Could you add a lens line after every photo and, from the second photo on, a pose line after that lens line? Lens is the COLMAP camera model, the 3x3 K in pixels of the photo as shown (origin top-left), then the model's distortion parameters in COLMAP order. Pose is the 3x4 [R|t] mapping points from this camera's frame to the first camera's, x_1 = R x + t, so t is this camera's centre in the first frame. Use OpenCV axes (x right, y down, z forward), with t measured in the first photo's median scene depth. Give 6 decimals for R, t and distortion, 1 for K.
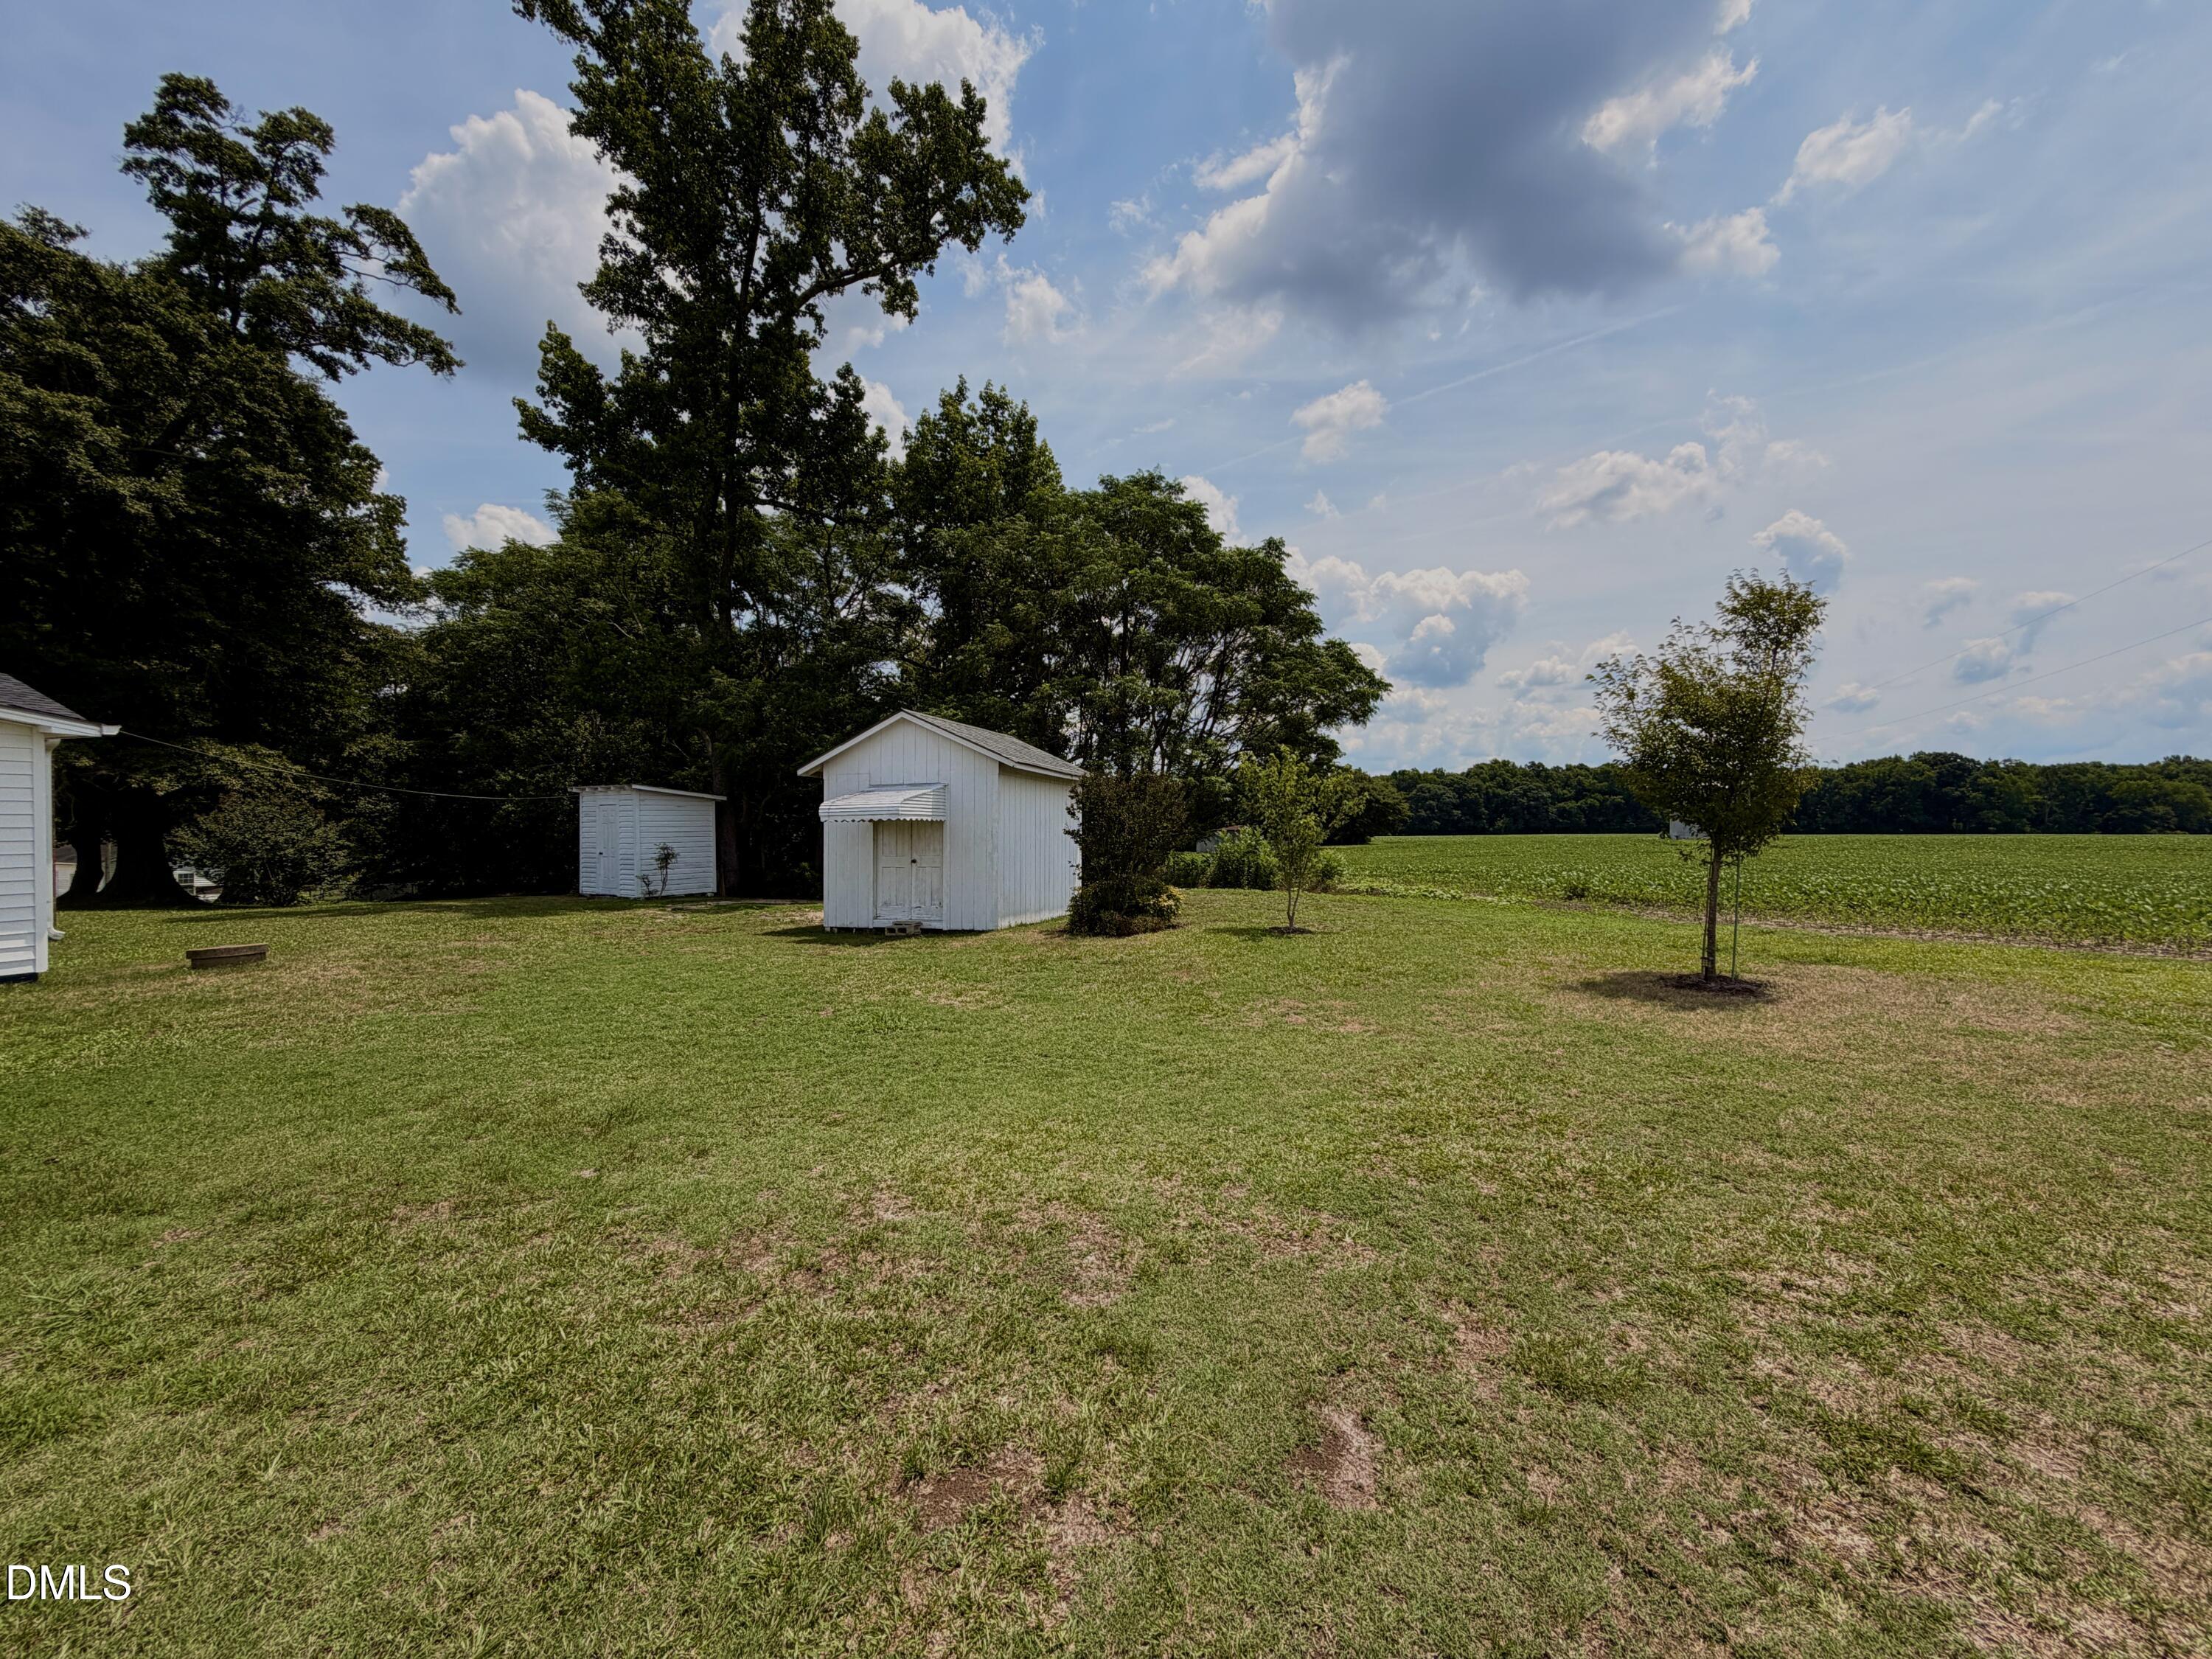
lens RADIAL K [[895.1, 0, 1099.8], [0, 895.1, 843.9], [0, 0, 1]] dist [-0.001005, -0.000113]
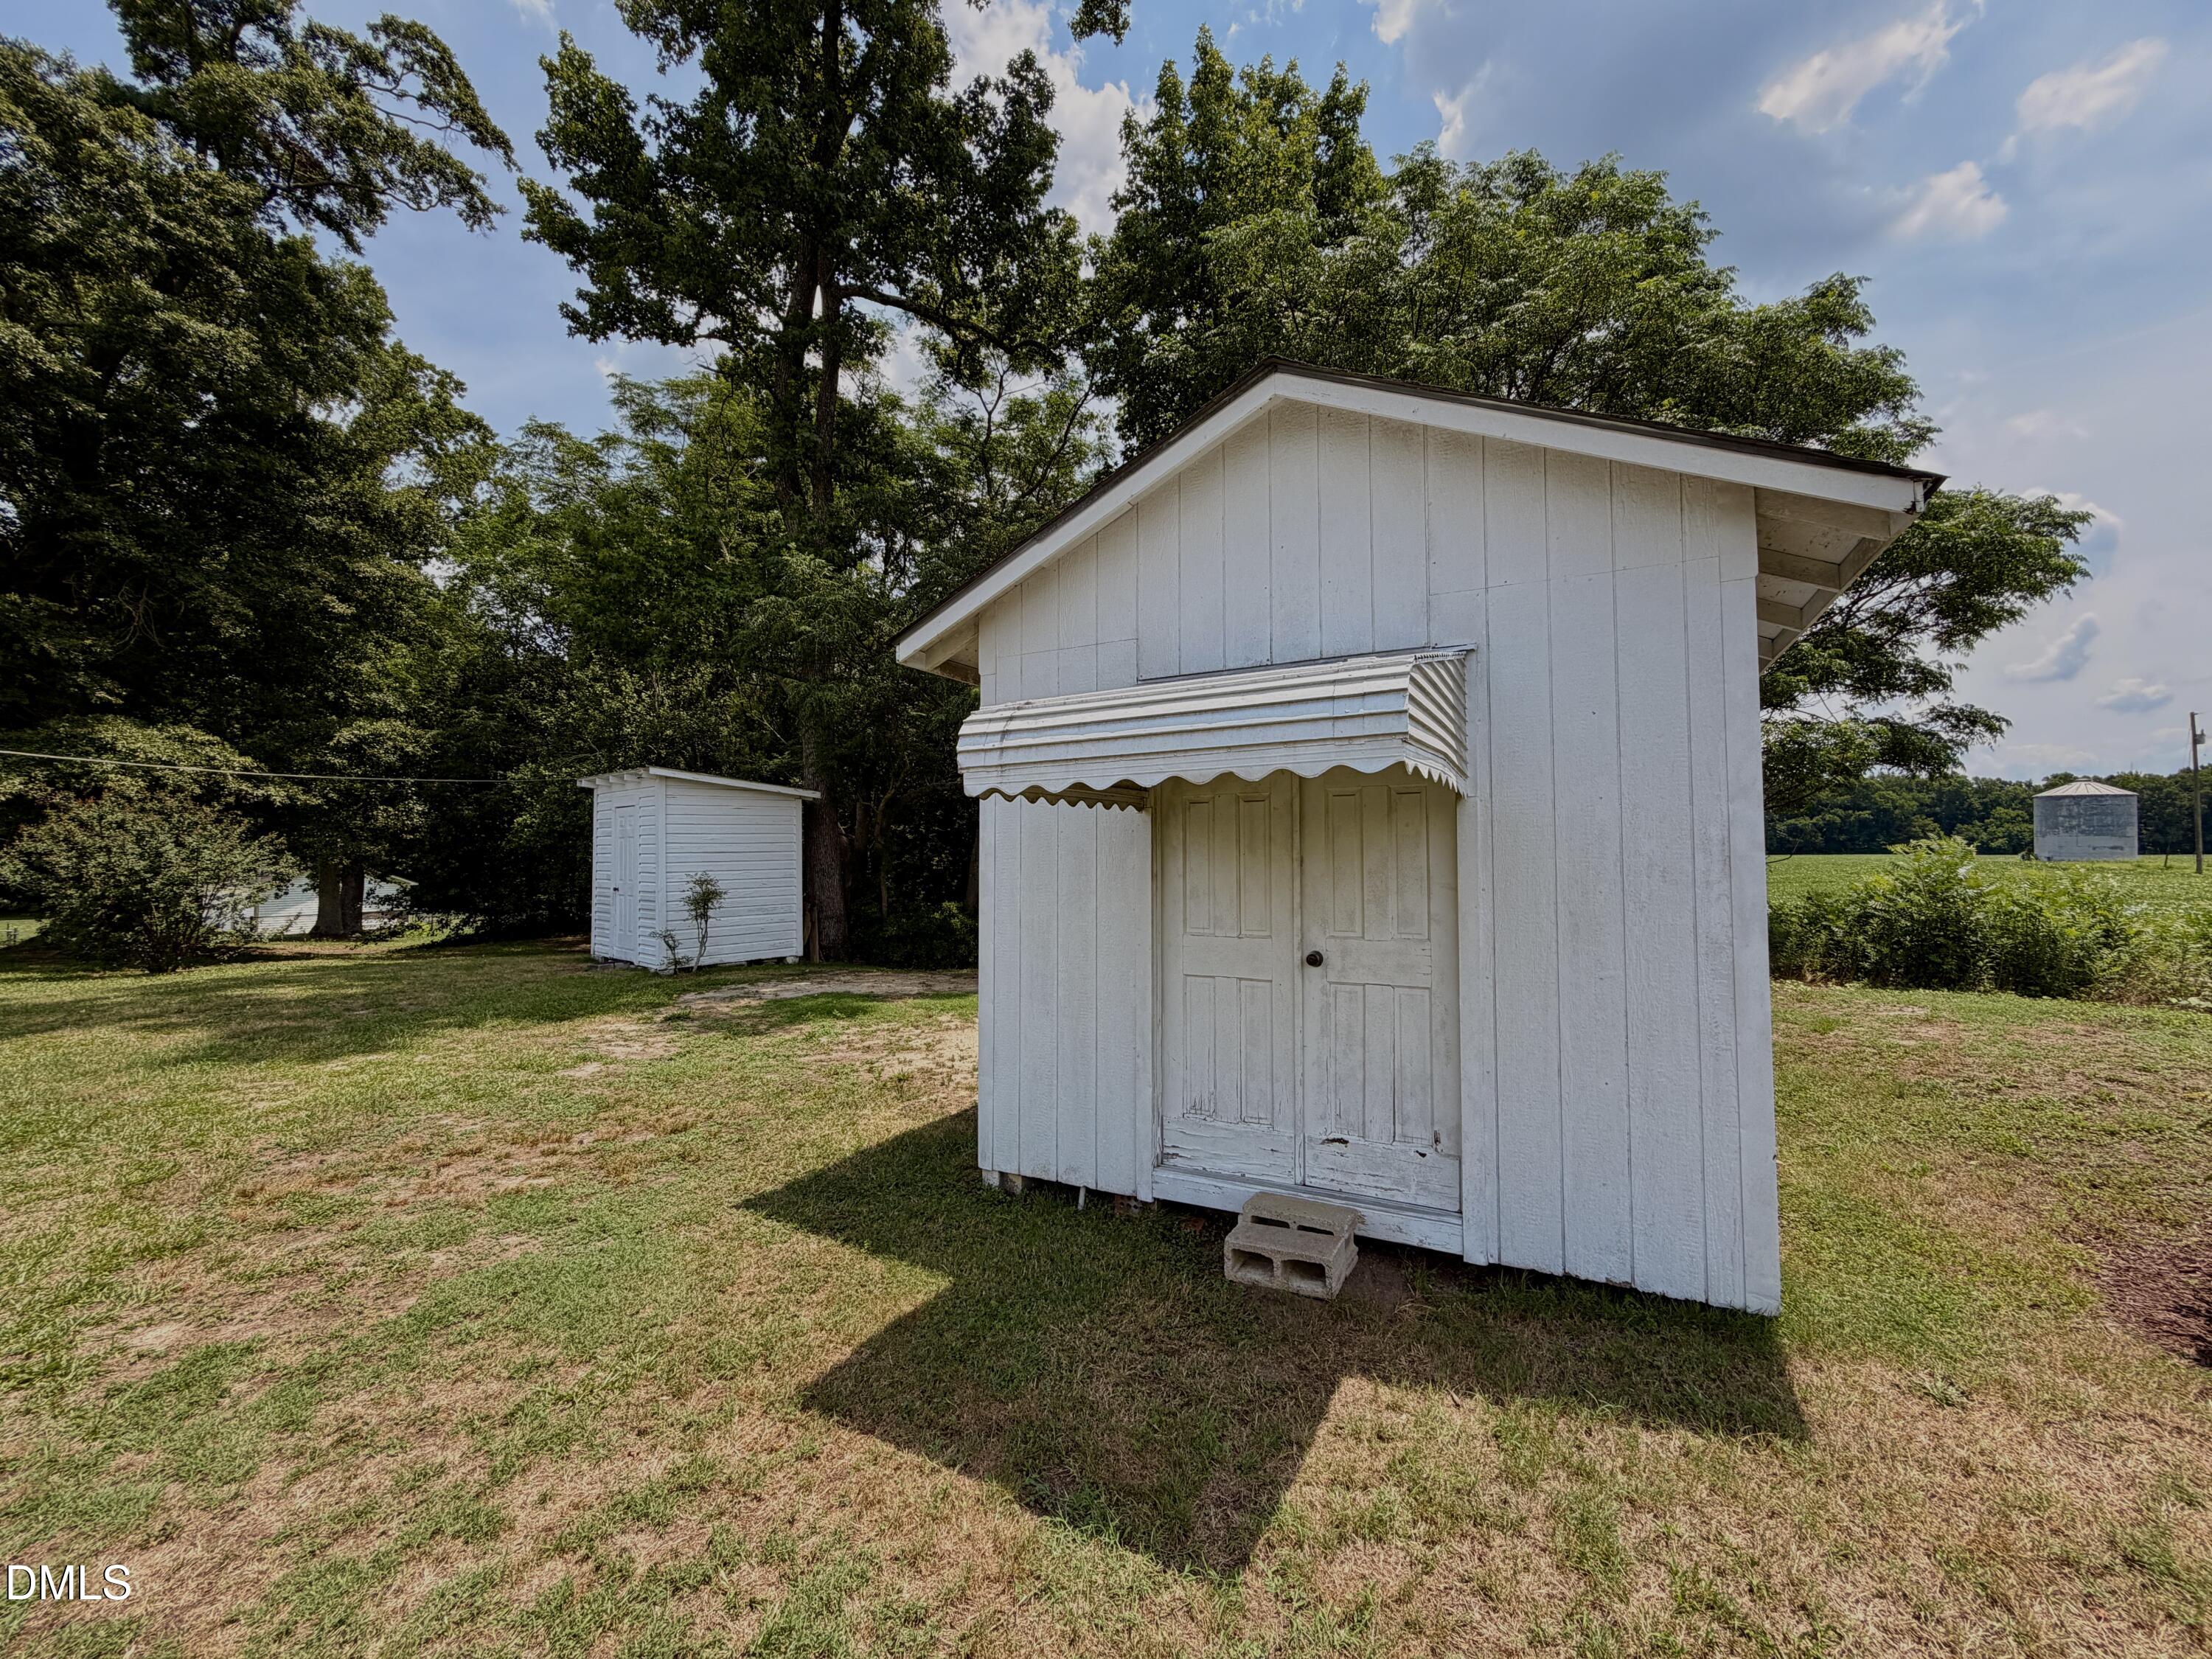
lens RADIAL K [[909.0, 0, 1106.0], [0, 909.0, 829.5], [0, 0, 1]] dist [-0.000494, -0.000161]
pose [[0.986958, -0.007054, -0.160821, -0.135438], [0.000468, 0.999161, -0.040949, -0.003872], [0.160974, 0.040340, 0.986134, 0.439359]]
